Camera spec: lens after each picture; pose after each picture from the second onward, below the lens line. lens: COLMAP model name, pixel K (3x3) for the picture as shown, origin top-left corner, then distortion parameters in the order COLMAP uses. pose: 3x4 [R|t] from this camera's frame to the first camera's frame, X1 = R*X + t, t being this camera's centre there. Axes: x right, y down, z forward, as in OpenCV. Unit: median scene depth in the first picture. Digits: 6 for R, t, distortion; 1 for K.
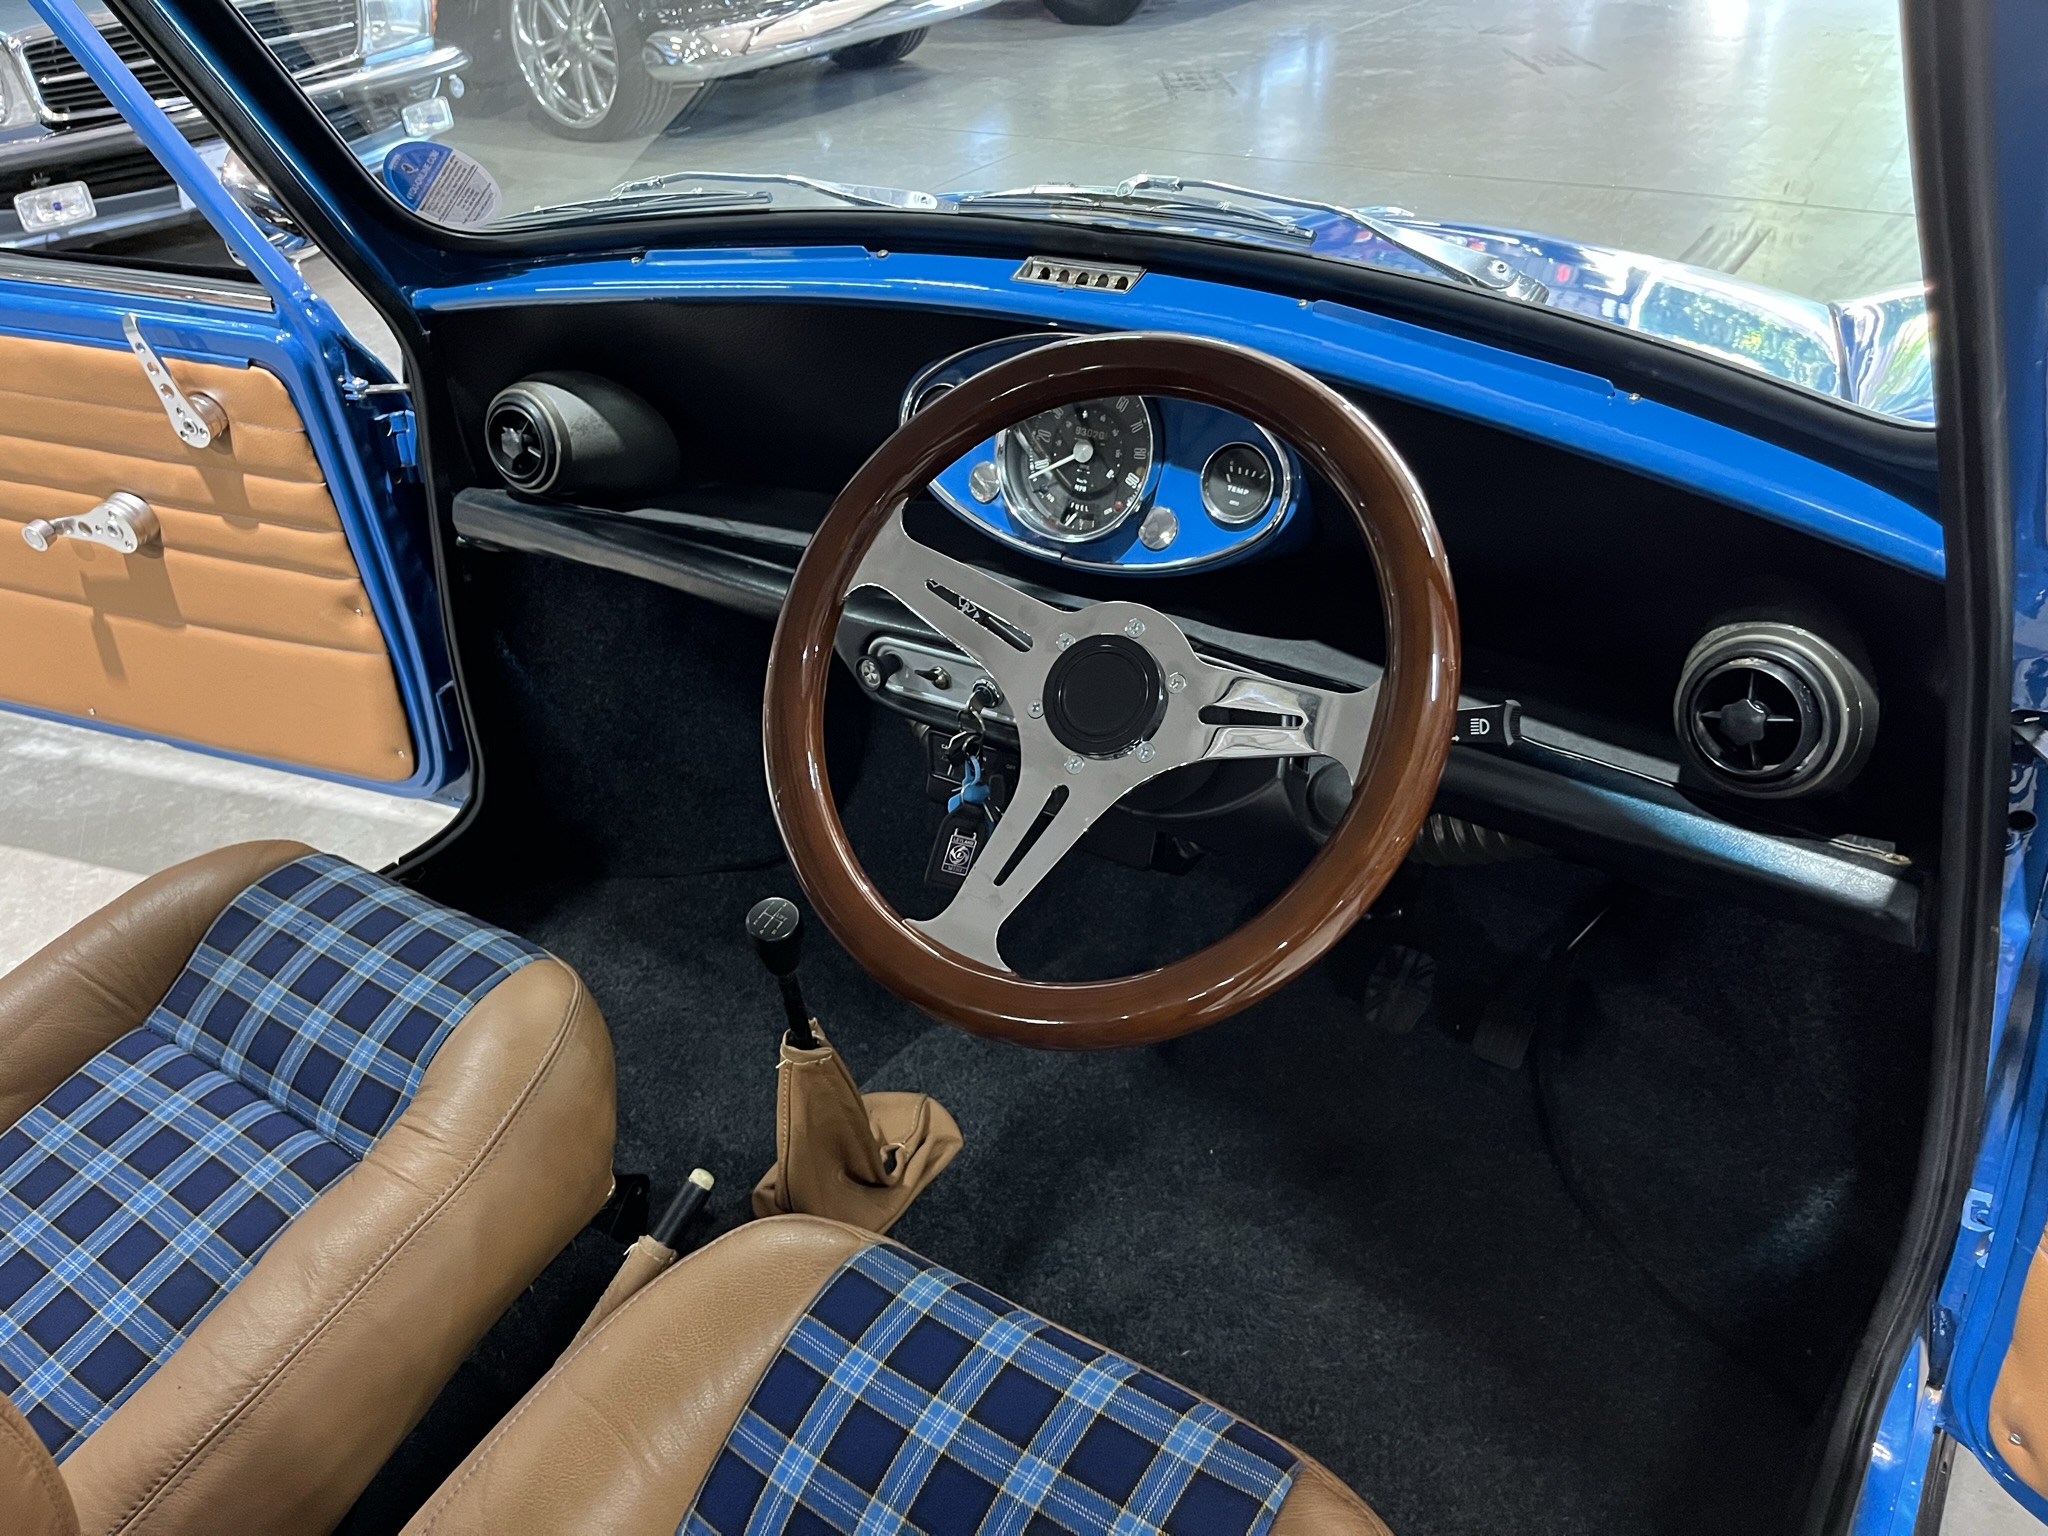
lens RADIAL K [[1575.0, 0, 1024.0], [0, 1575.0, 768.0], [0, 0, 1]] dist [0.062318, -0.059072]
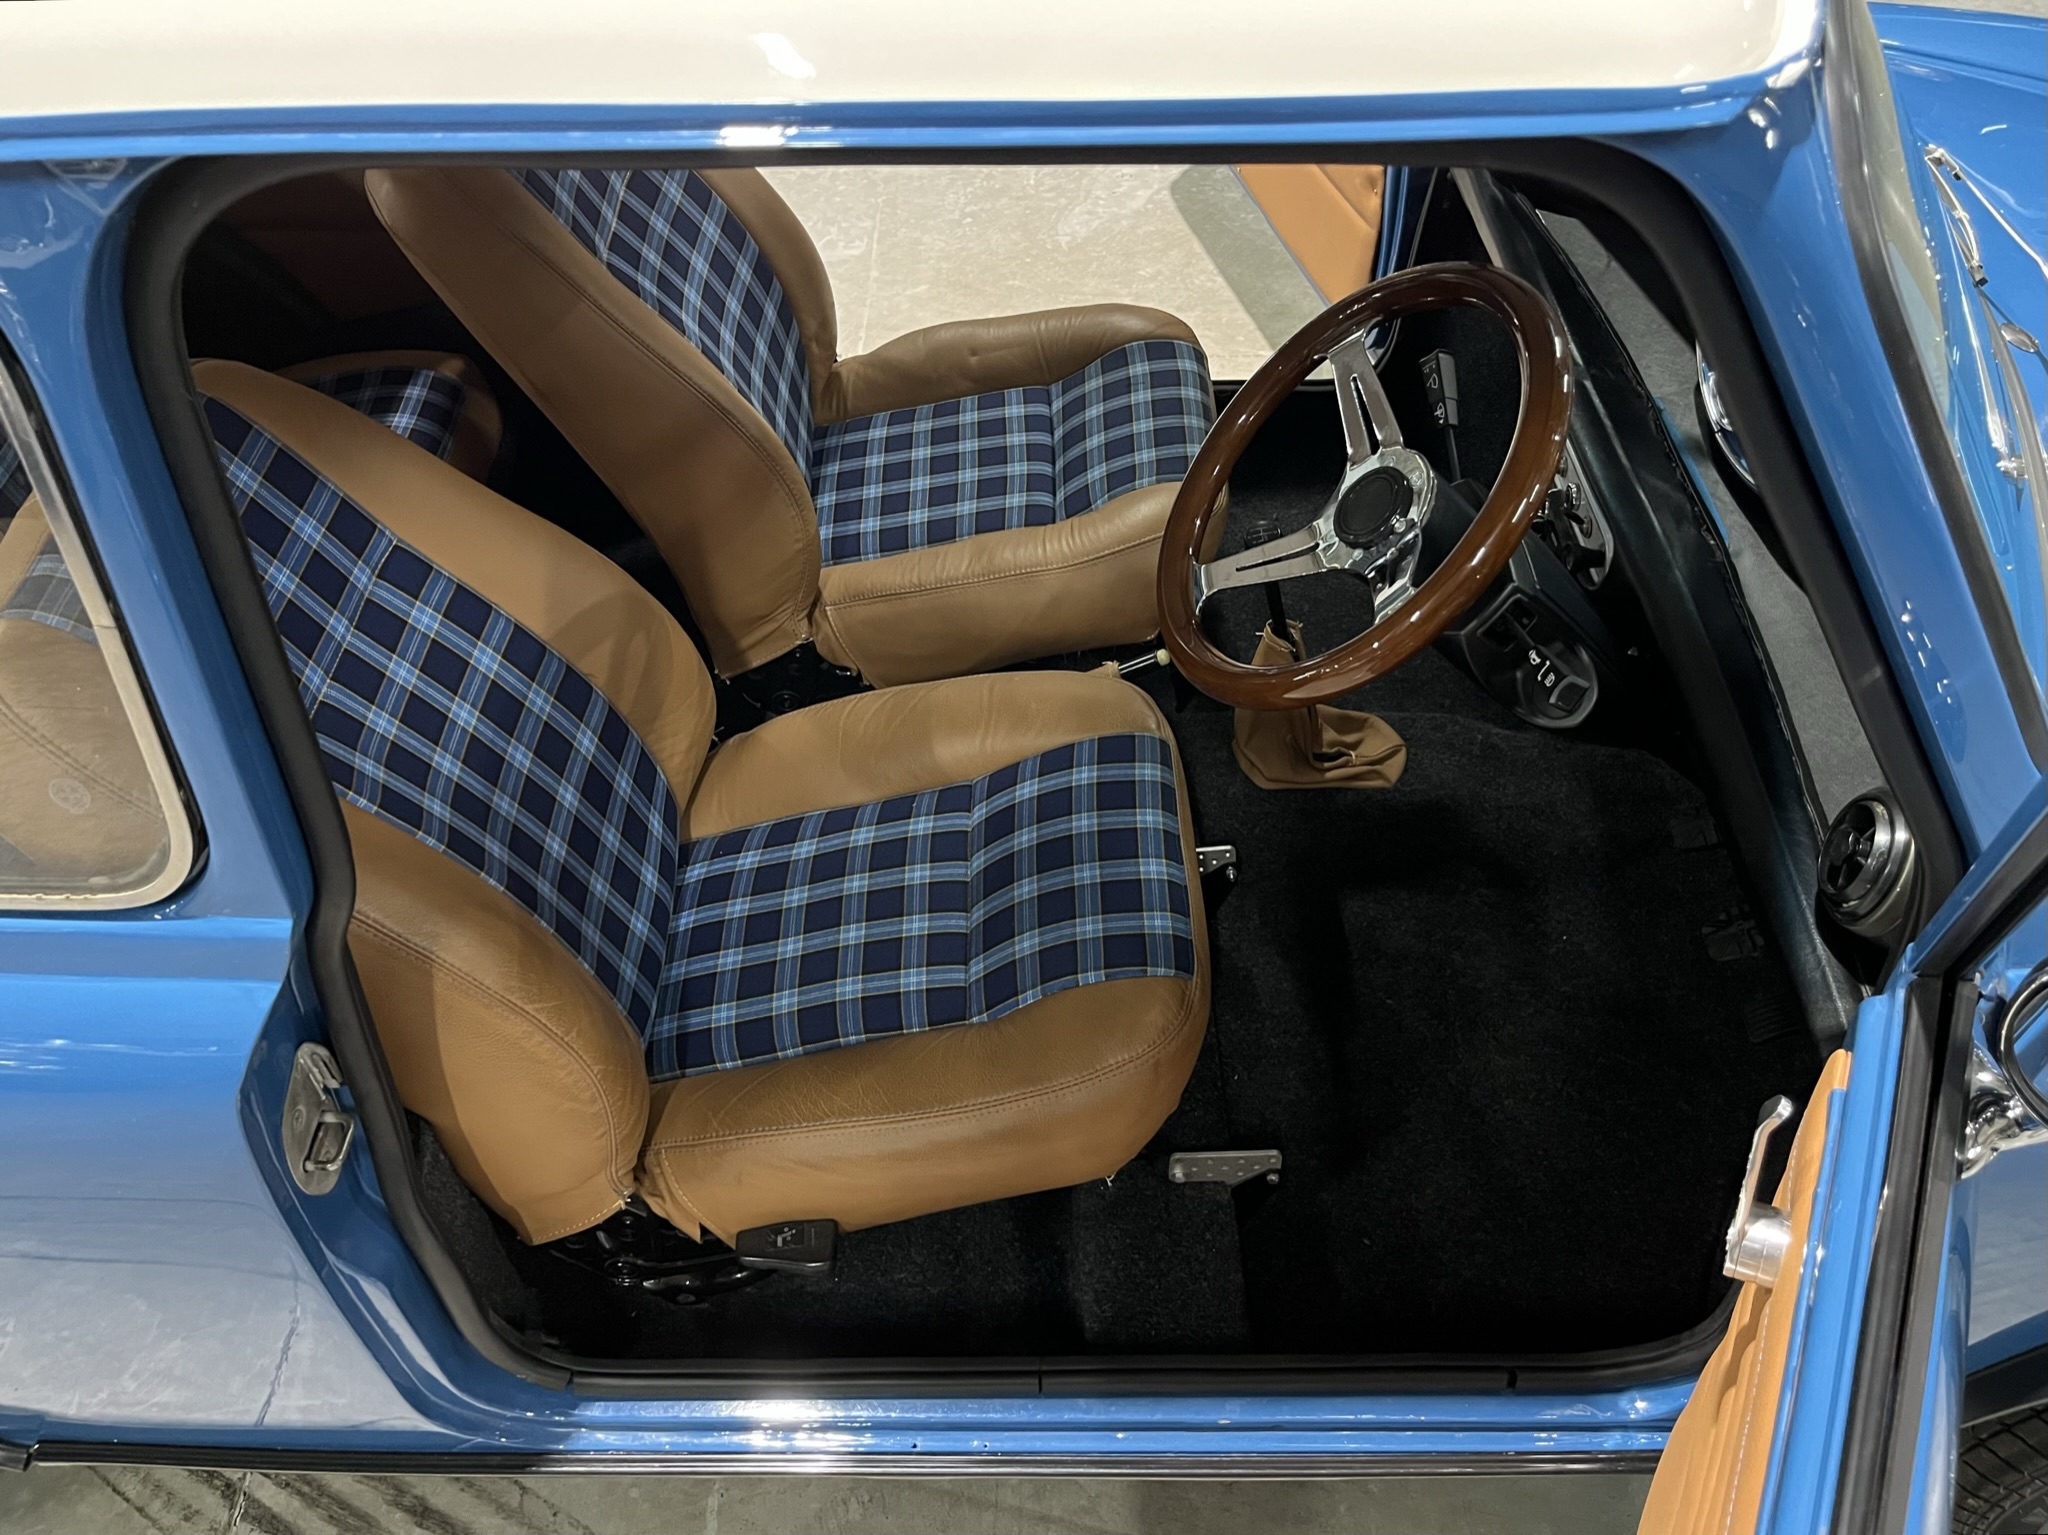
lens RADIAL K [[1598.0, 0, 1023.9], [0, 1598.0, 795.6], [0, 0, 1]] dist [0.104223, -0.145892]
pose [[0.569638, 0.639684, -0.516058, 0.537161], [-0.457564, 0.768409, 0.447418, -0.238291], [0.682750, -0.018737, 0.730412, -0.200991]]
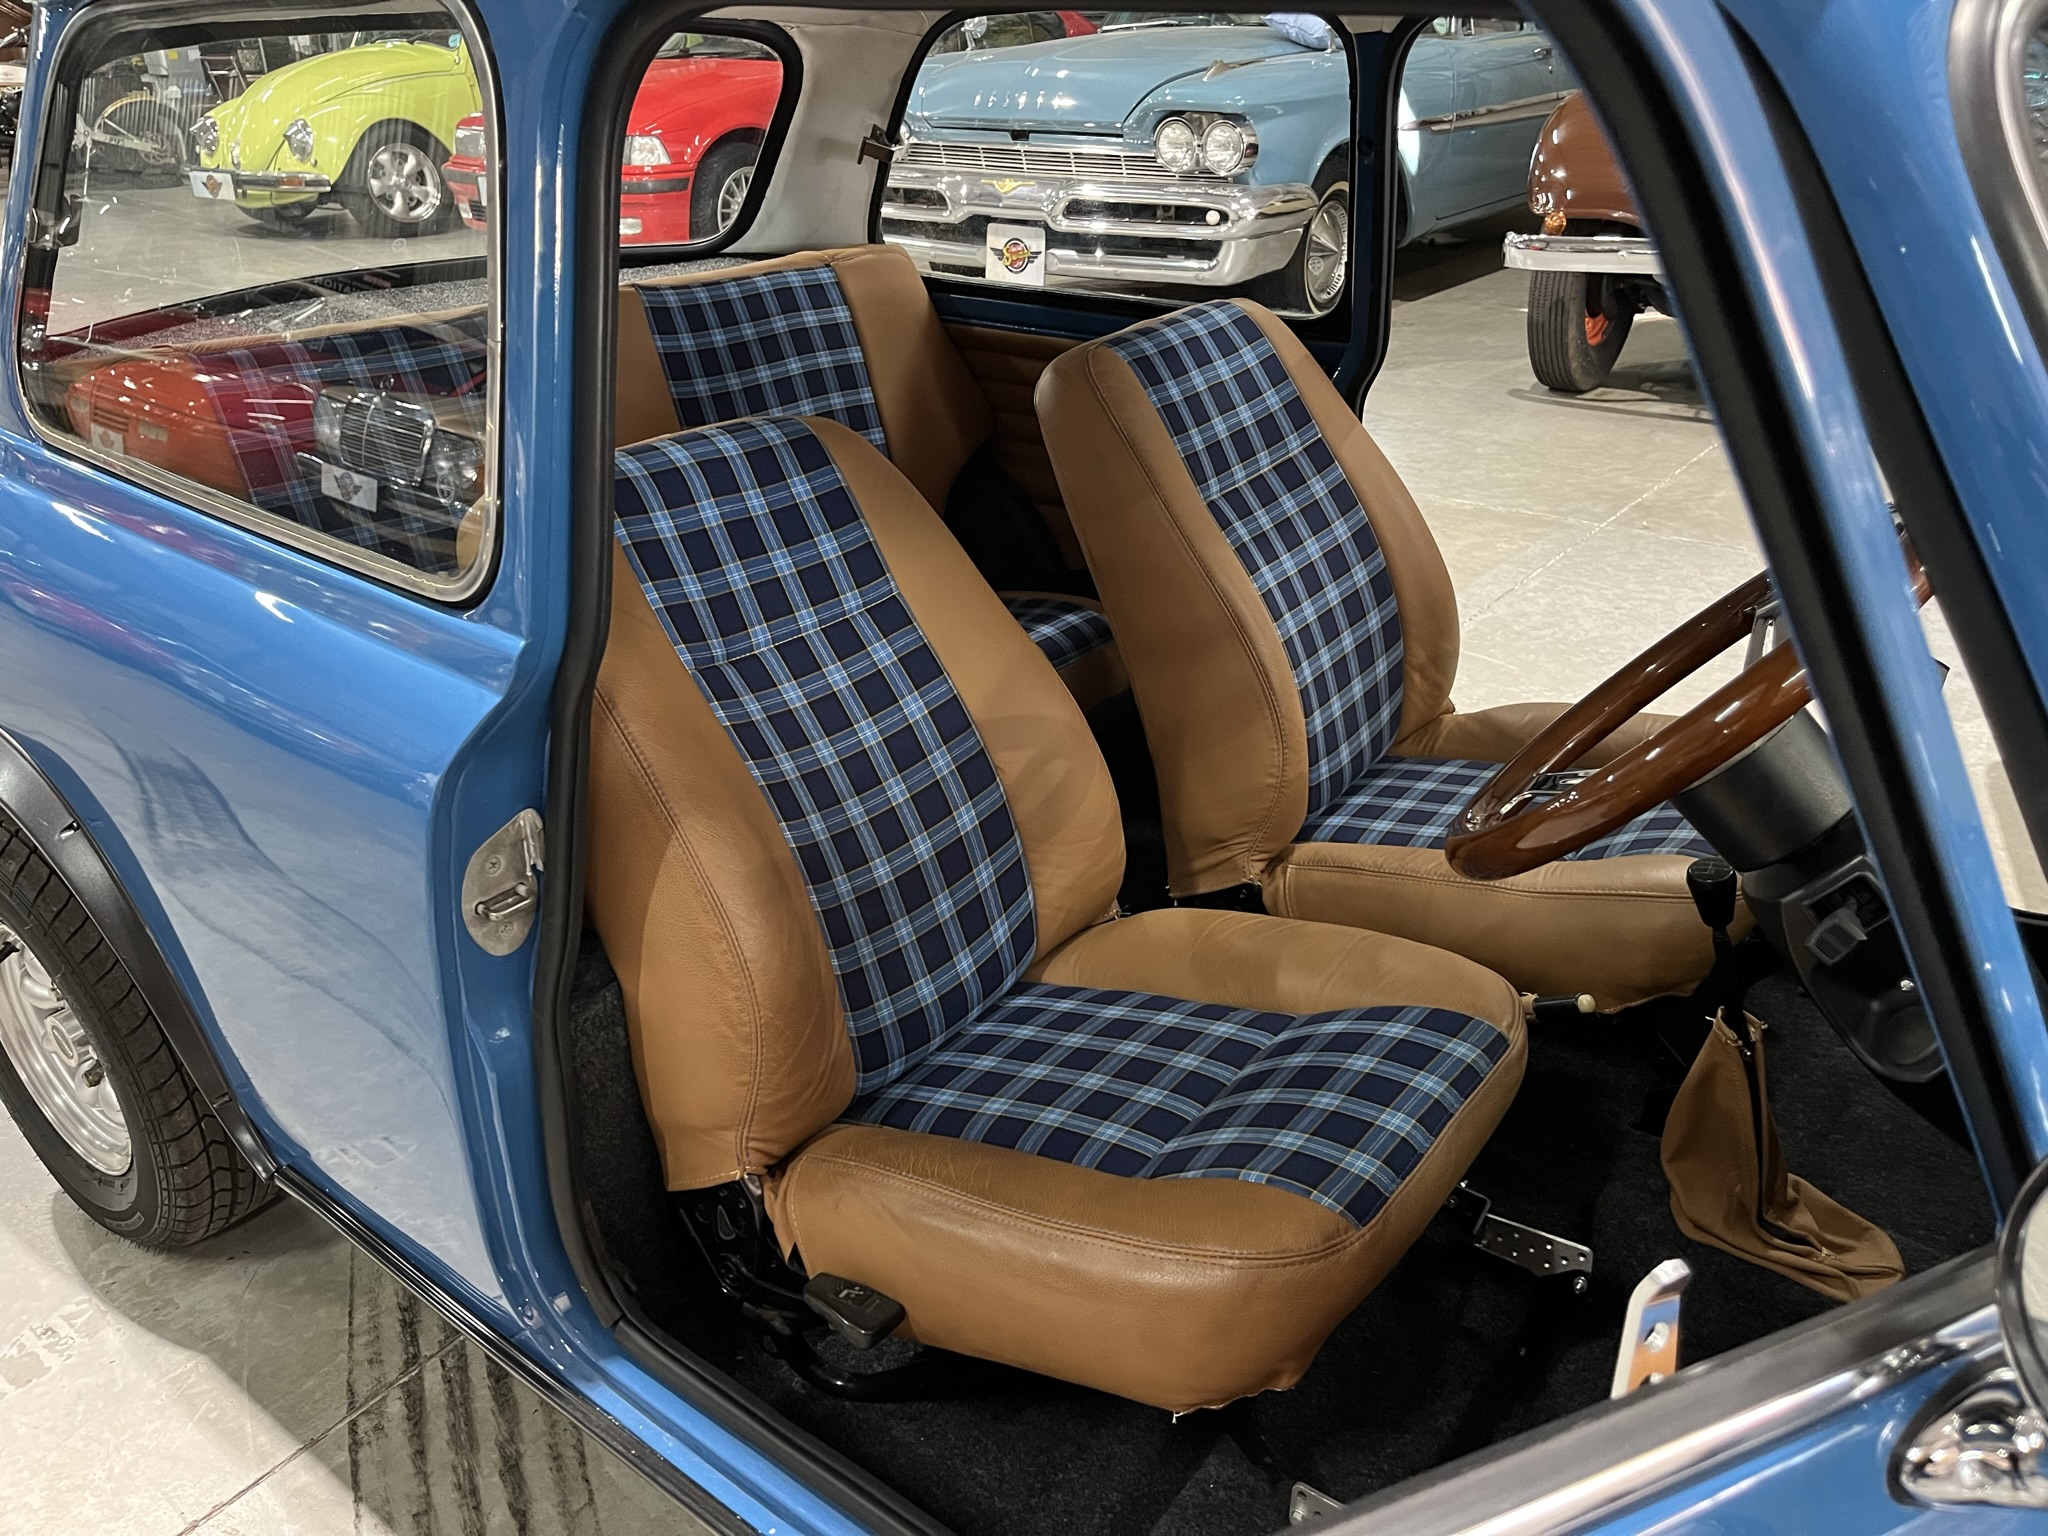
lens RADIAL K [[1575.0, 0, 1024.0], [0, 1575.0, 768.0], [0, 0, 1]] dist [0.062318, -0.059072]
pose [[-0.040365, 0.485967, -0.873045, 0.783192], [-0.536606, 0.726518, 0.429215, -0.179045], [0.842867, 0.485806, 0.231447, 0.176906]]
